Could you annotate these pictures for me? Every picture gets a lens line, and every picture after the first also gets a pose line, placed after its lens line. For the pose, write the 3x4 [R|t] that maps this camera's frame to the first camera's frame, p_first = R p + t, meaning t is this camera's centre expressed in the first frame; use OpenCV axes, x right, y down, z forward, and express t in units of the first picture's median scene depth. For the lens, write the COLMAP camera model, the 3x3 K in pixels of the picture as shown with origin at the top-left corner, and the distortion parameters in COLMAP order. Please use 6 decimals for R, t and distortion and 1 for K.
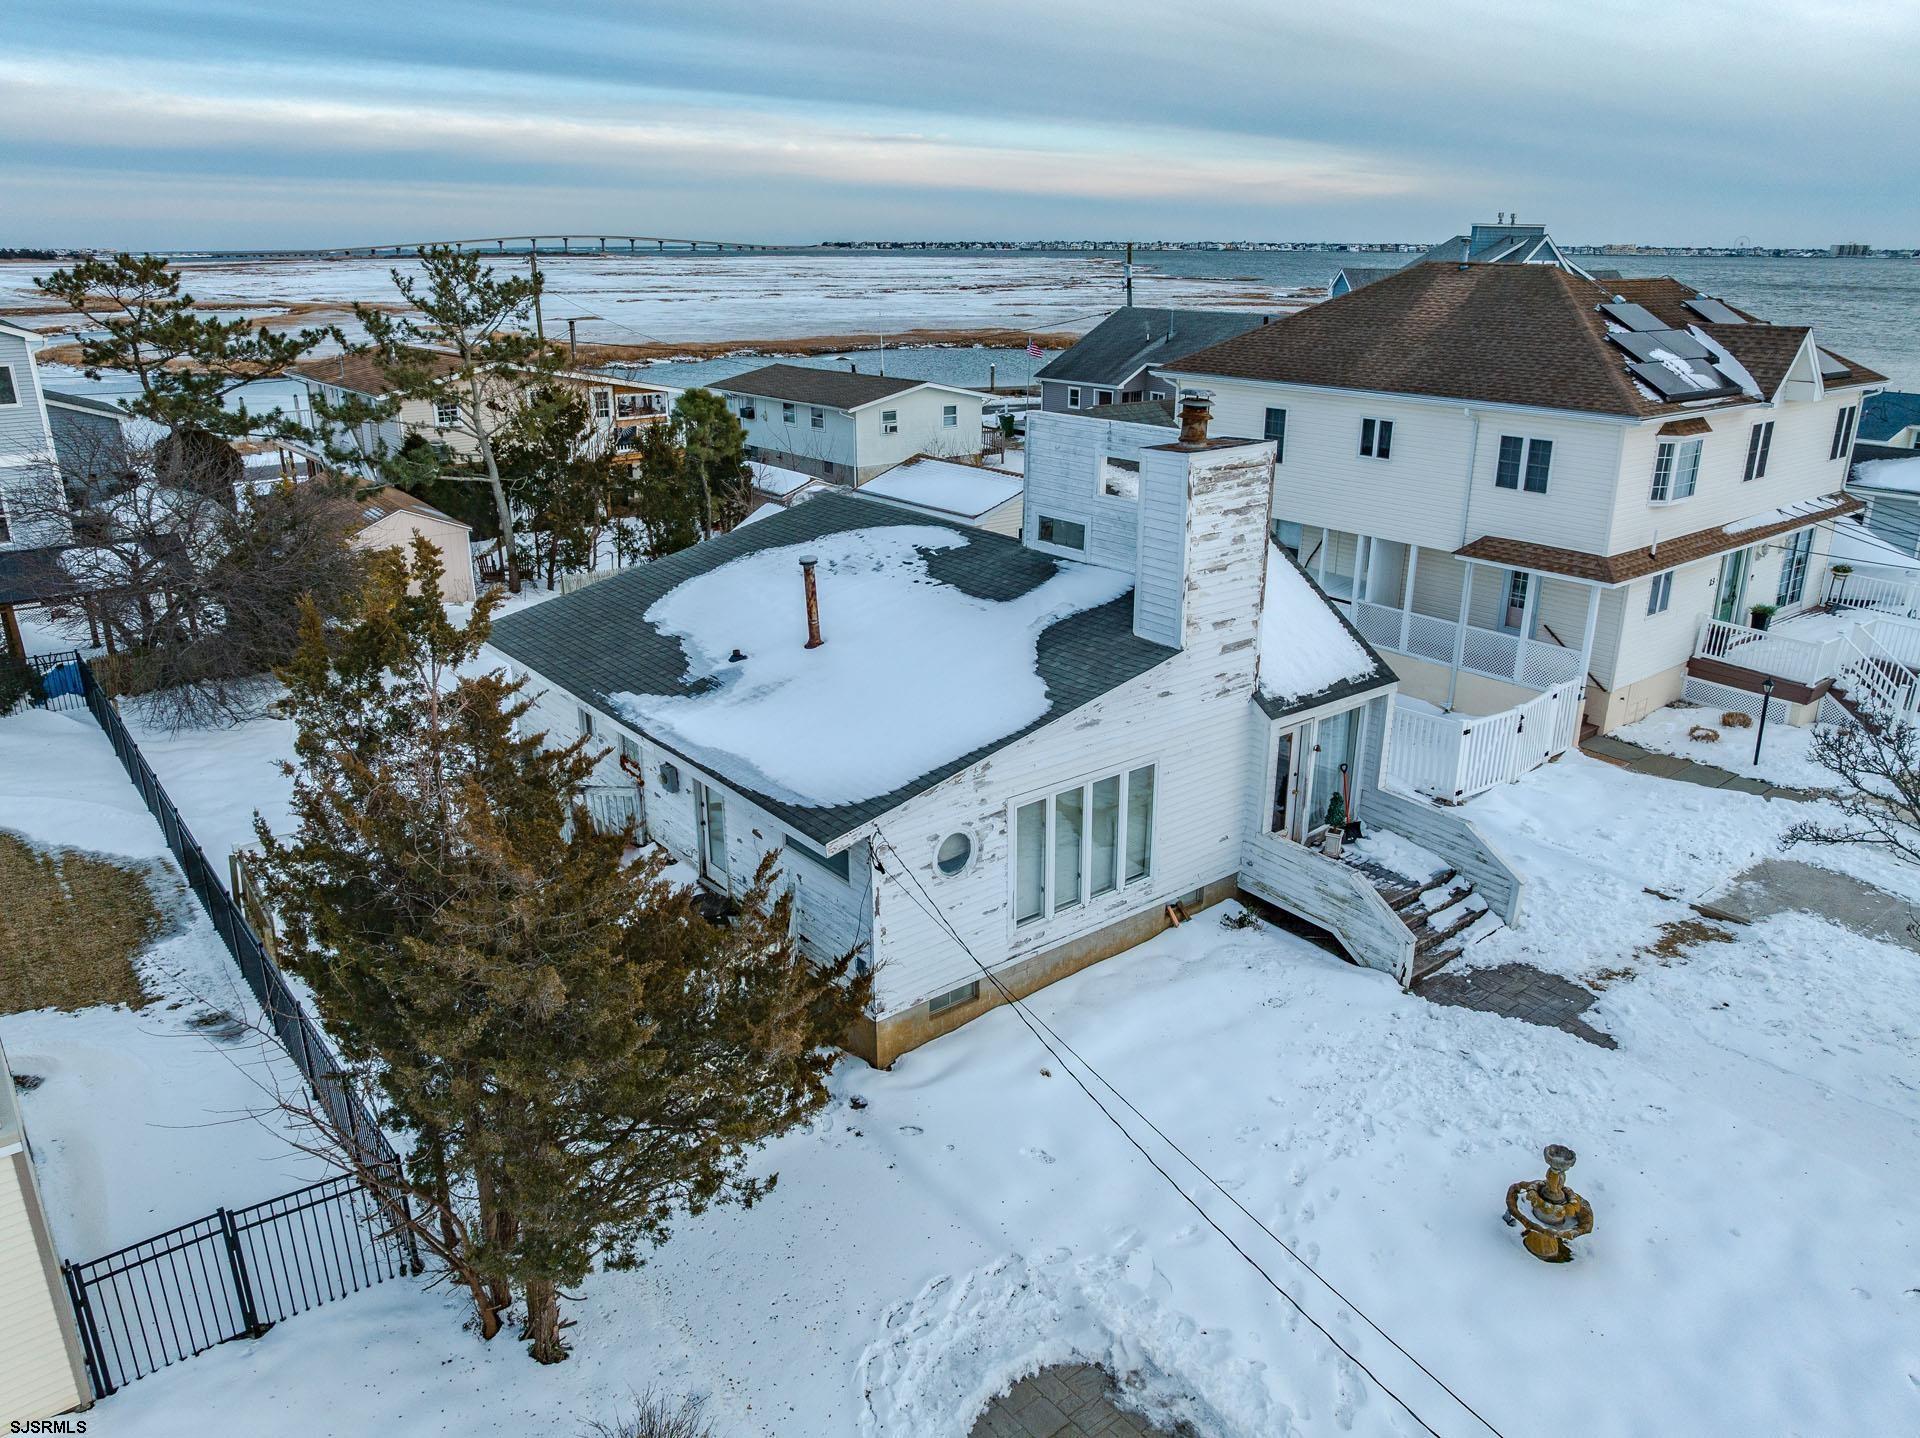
lens RADIAL K [[1355.1, 0, 972.7], [0, 1355.1, 714.0], [0, 0, 1]] dist [-0.041360, 0.006939]
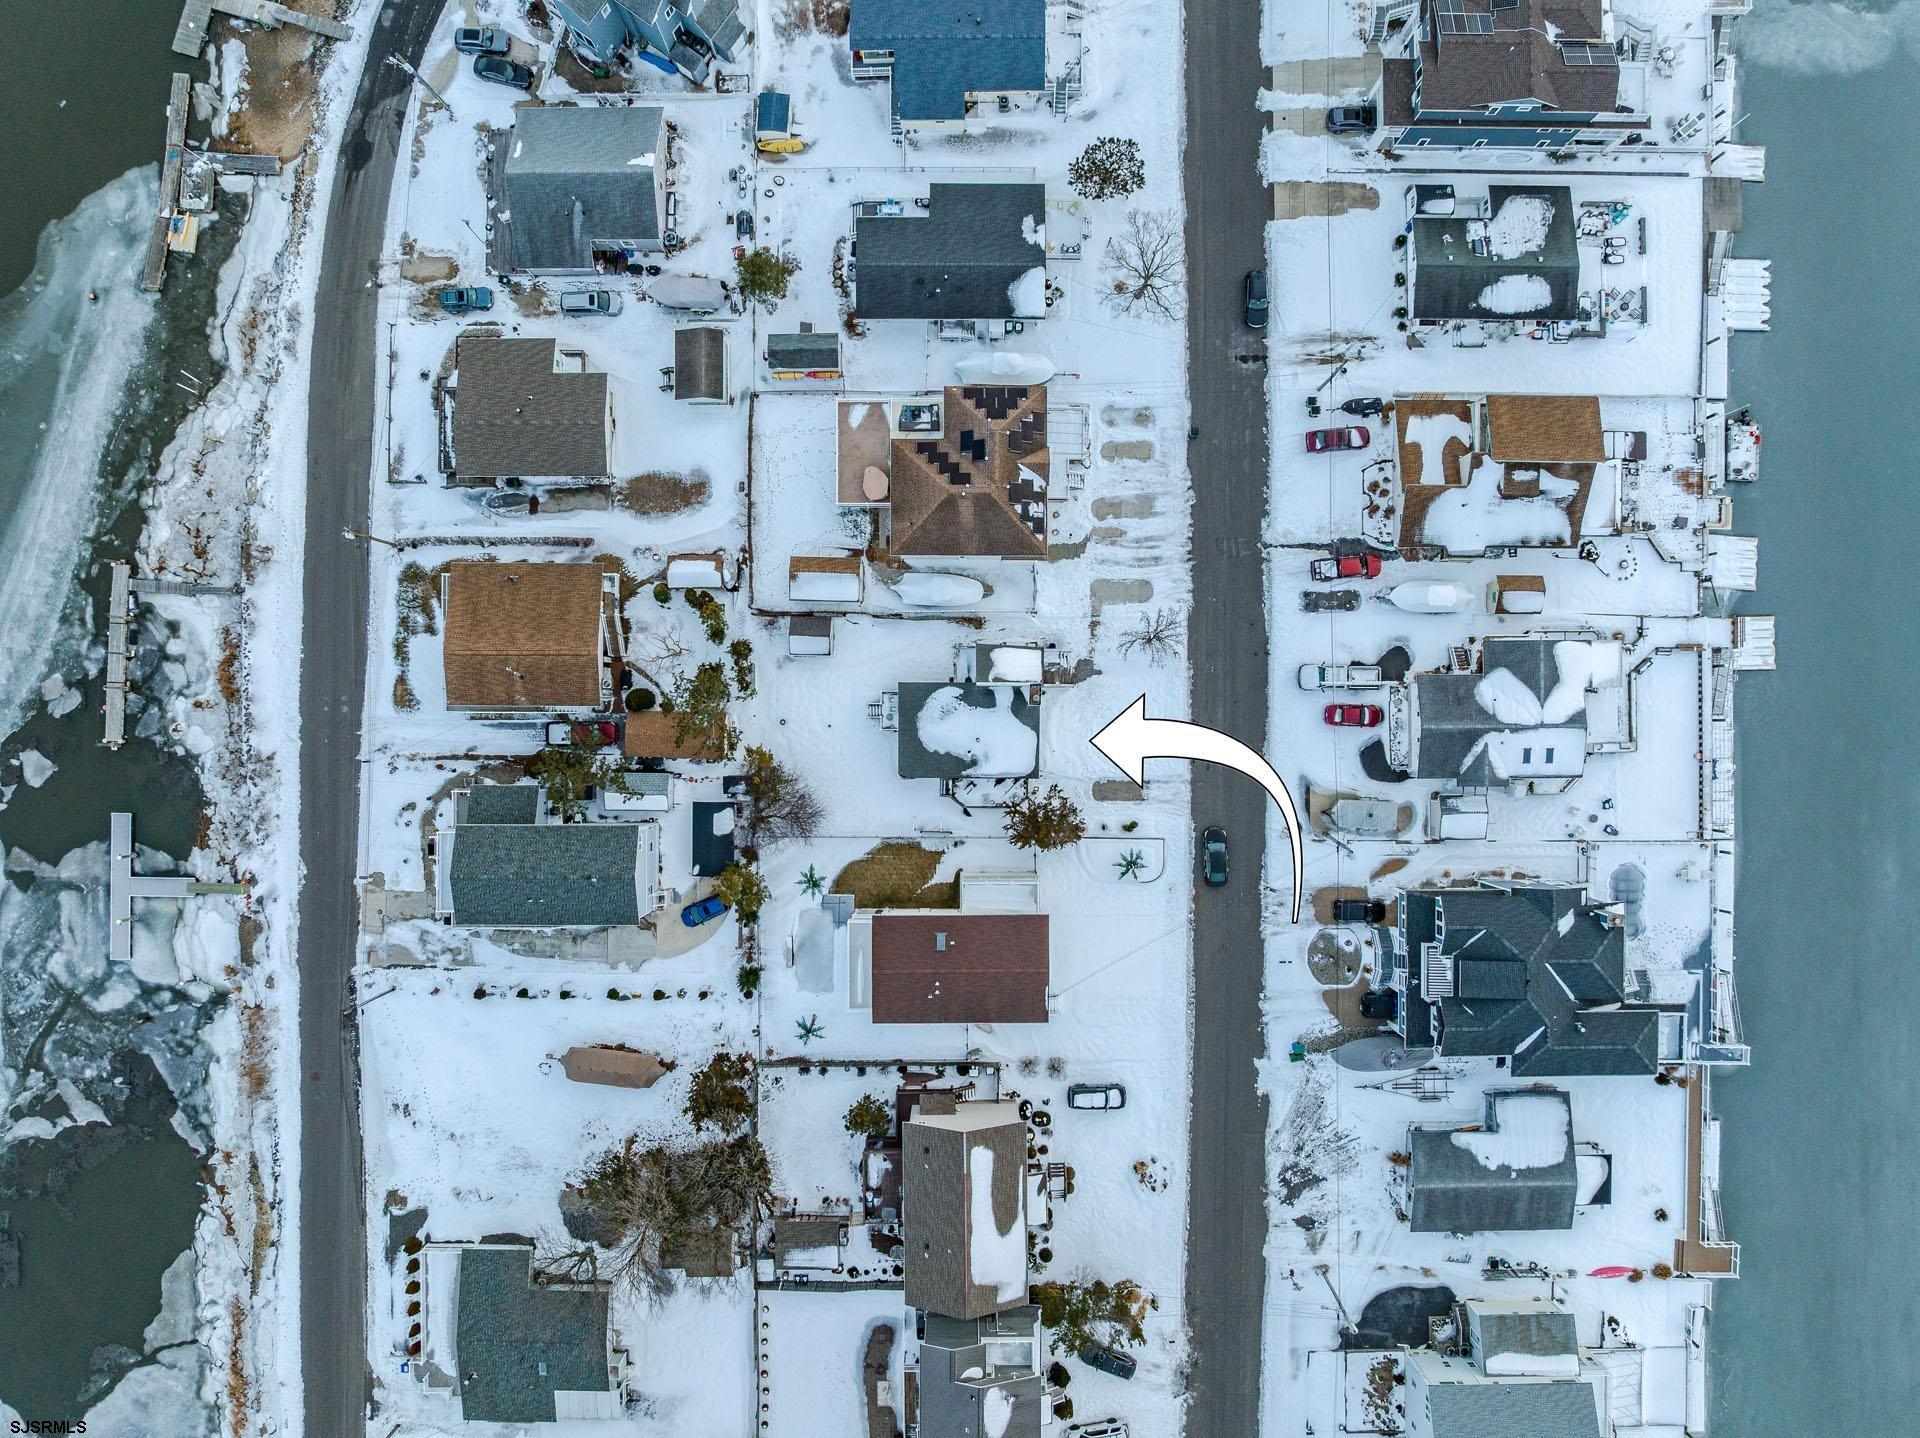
lens RADIAL K [[1355.1, 0, 950.5], [0, 1355.1, 706.2], [0, 0, 1]] dist [-0.041360, 0.006939]
pose [[0.636933, -0.770903, 0.004974, -0.112368], [0.254039, 0.215973, 0.942772, -5.194573], [-0.727861, -0.599219, 0.333400, -0.616269]]
